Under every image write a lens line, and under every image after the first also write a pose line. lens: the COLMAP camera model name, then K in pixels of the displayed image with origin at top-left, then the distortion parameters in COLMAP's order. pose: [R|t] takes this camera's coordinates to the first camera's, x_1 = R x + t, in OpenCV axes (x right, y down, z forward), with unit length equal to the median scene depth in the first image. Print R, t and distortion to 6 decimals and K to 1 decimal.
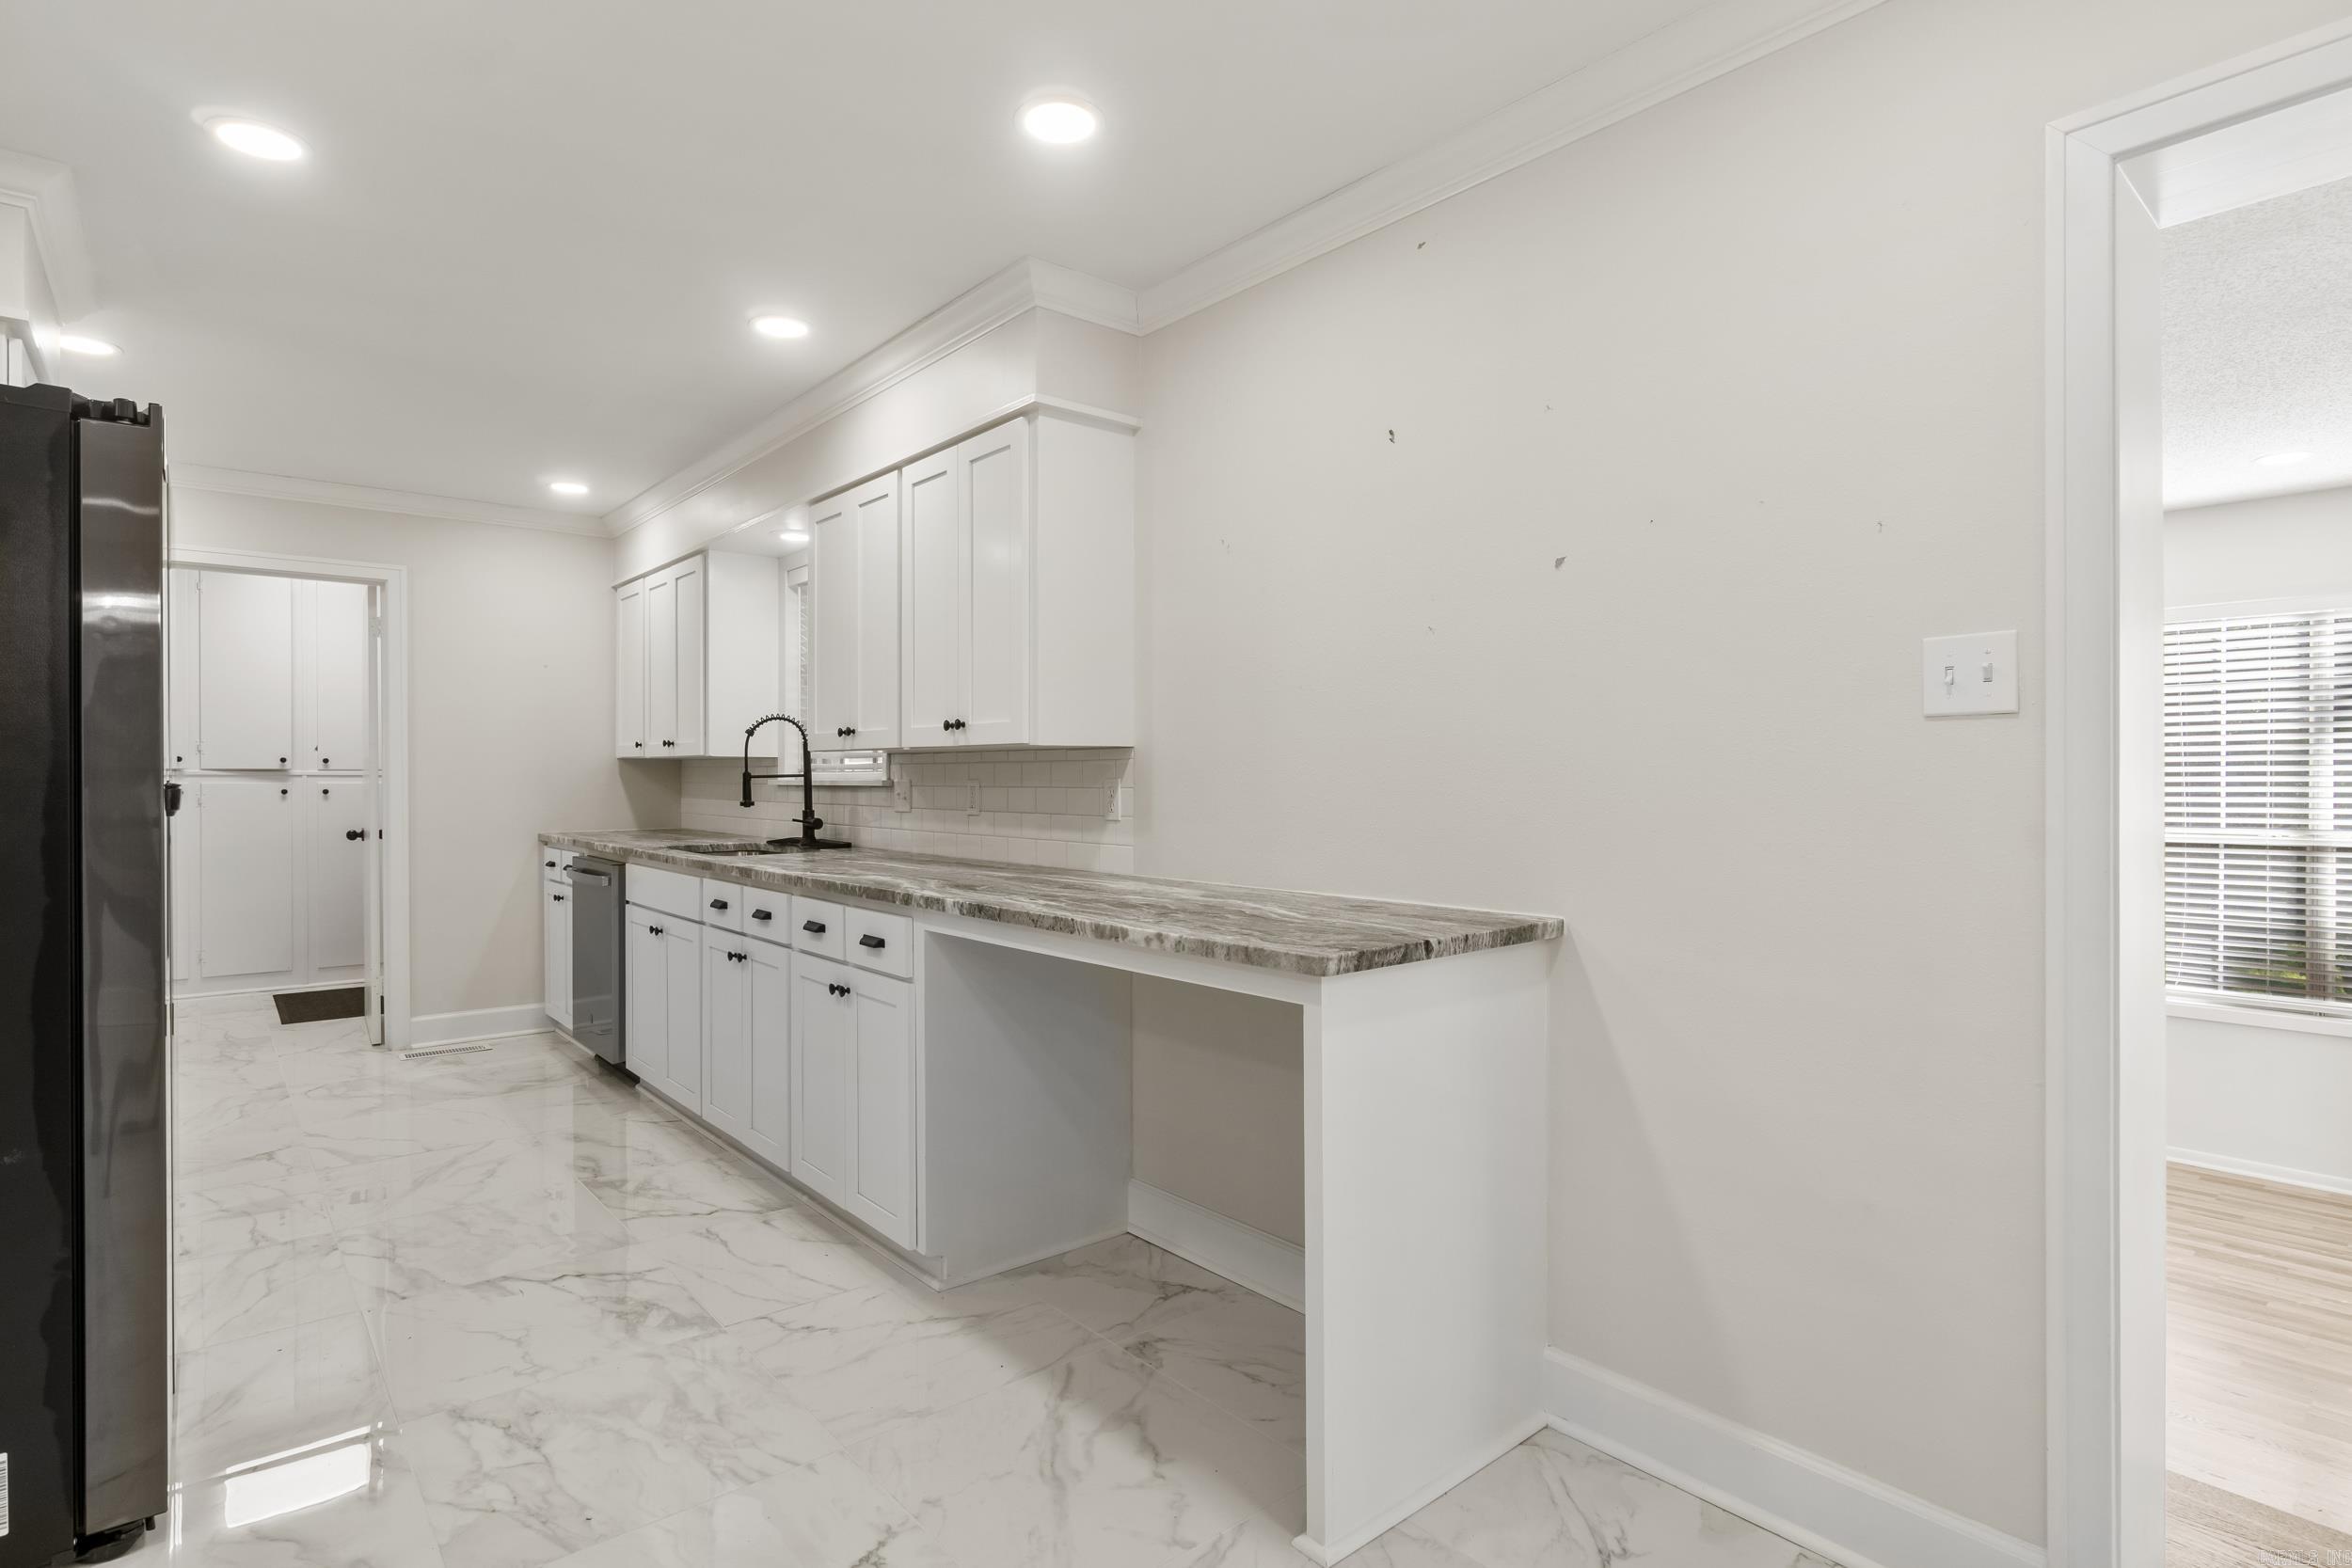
lens RADIAL K [[1180.2, 0, 1158.2], [0, 1180.2, 779.6], [0, 0, 1]] dist [-0.010065, 0.000598]
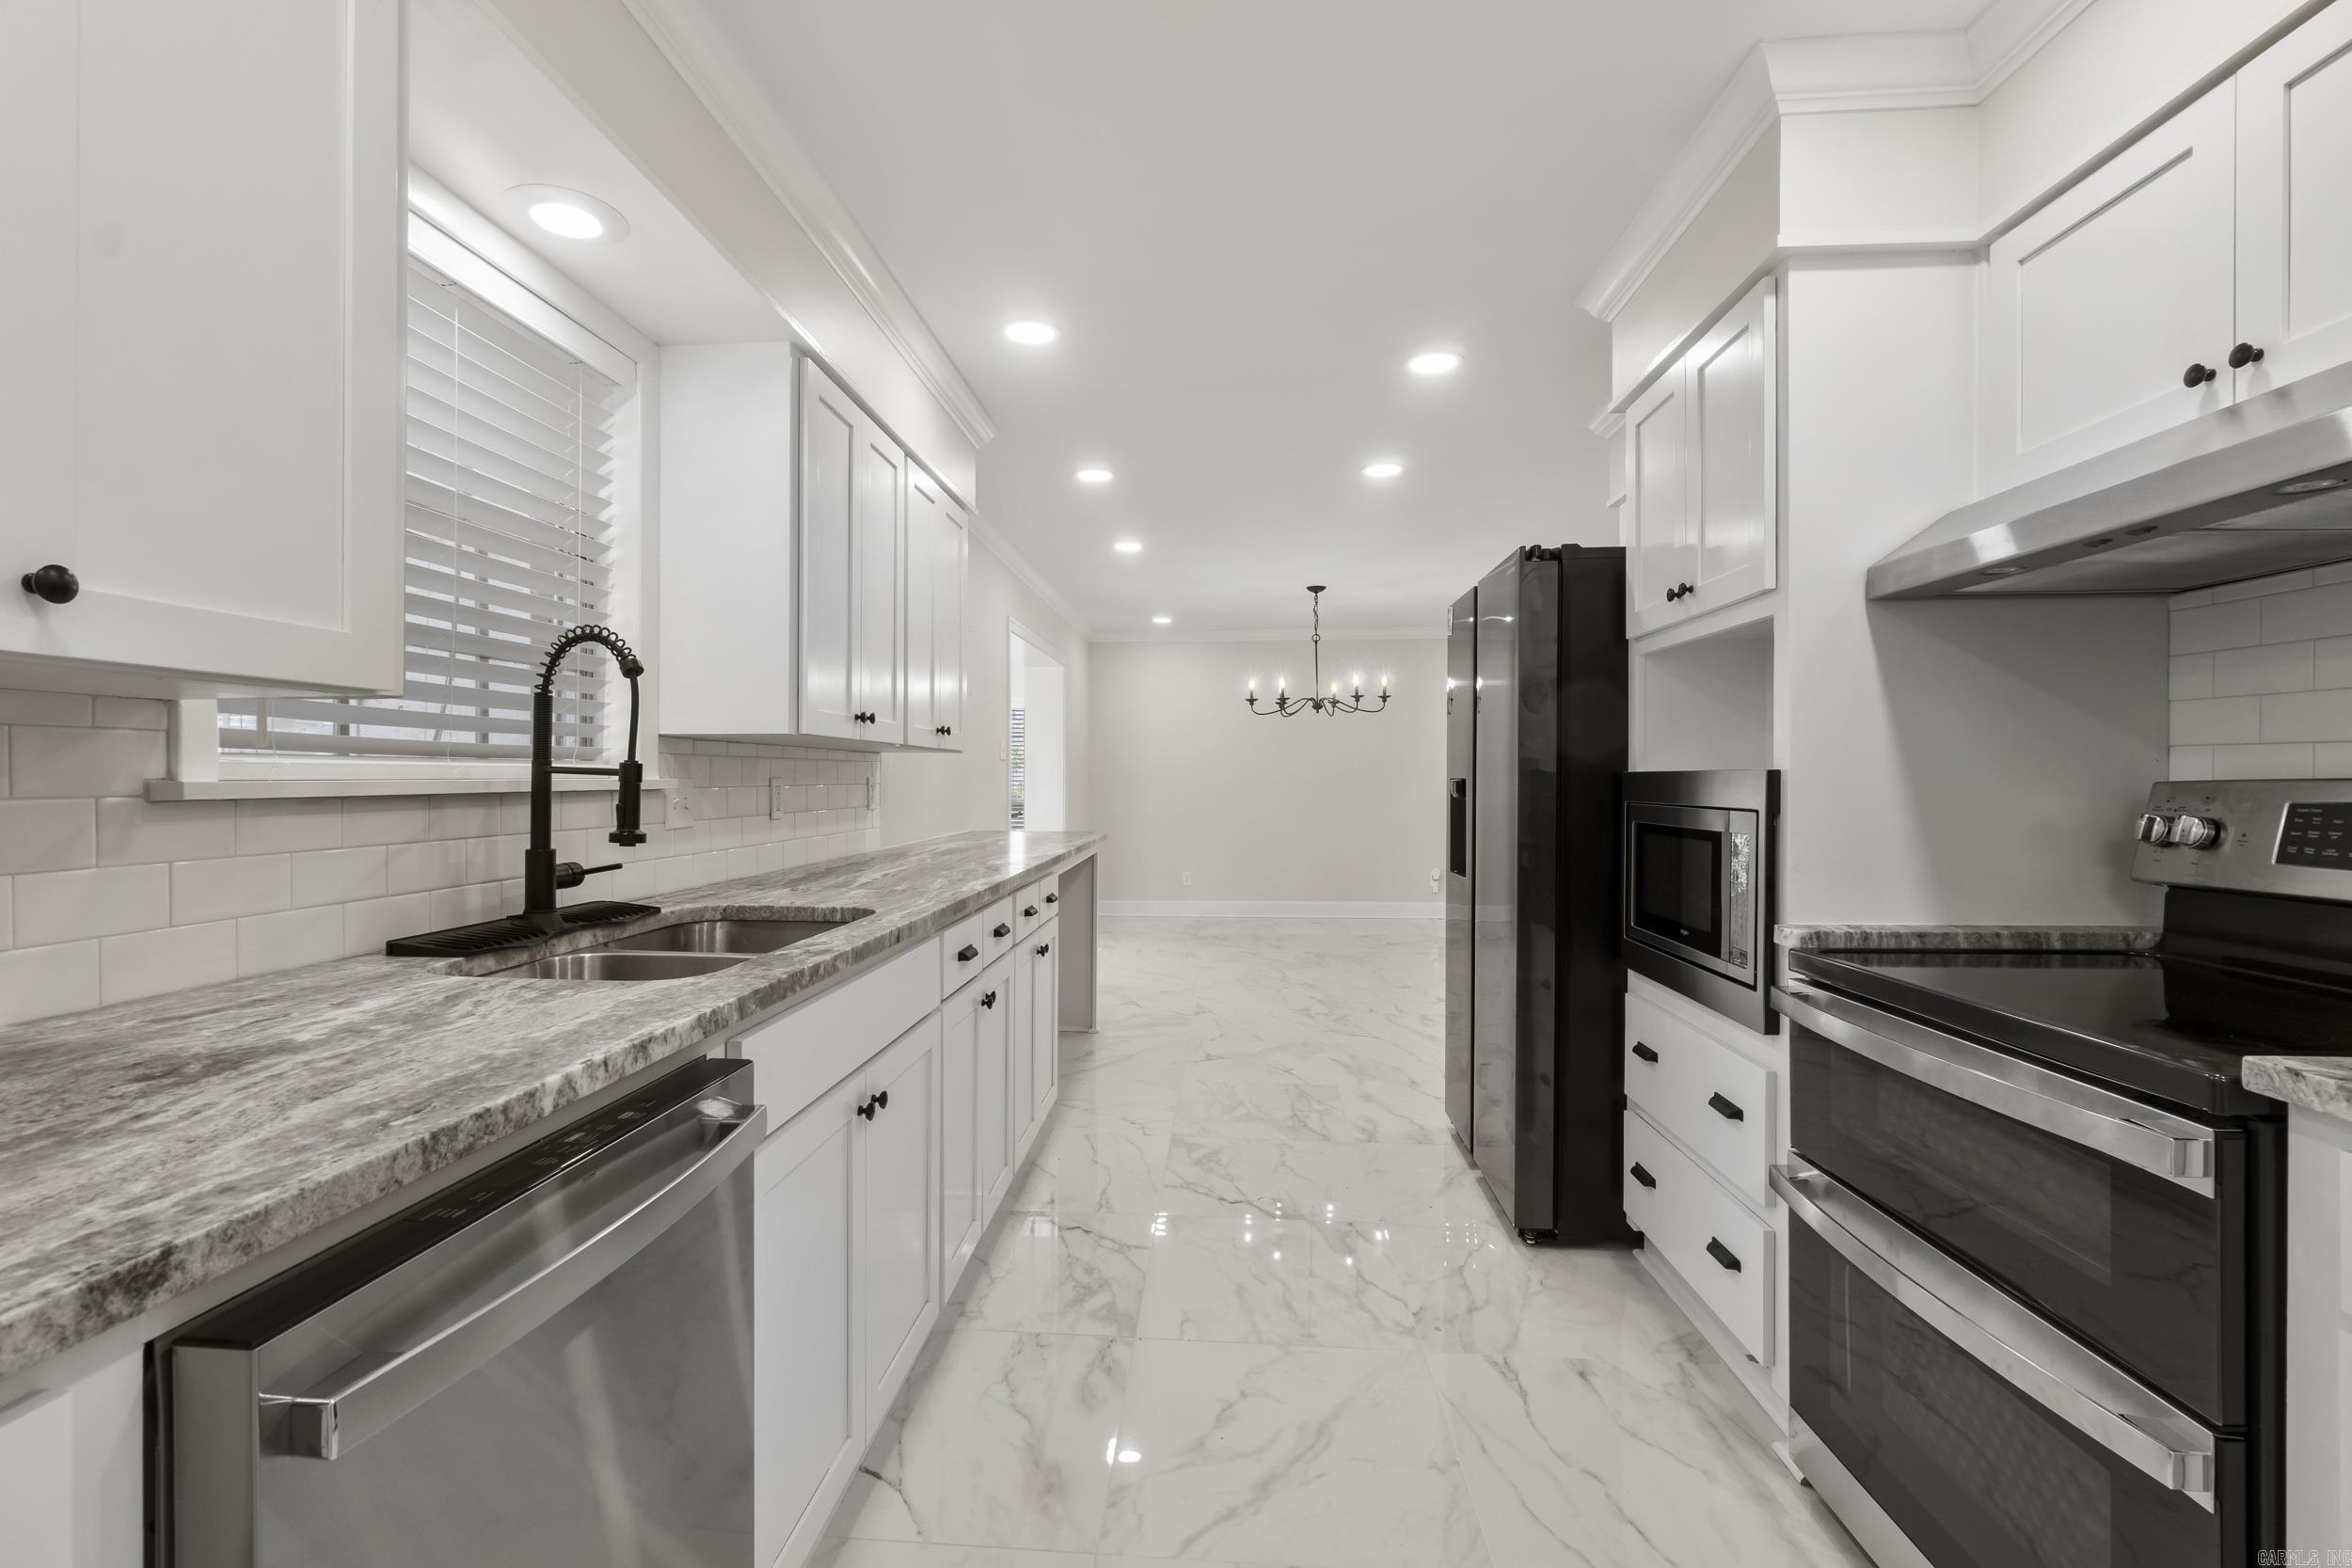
lens RADIAL K [[986.4, 0, 1176.0], [0, 986.4, 784.0], [0, 0, 1]] dist [0.000245, 0.000006]
pose [[-0.727601, -0.009864, 0.685930, -0.731393], [-0.004129, 0.999941, 0.009999, -0.002738], [-0.685988, 0.004443, -0.727599, 1.128606]]
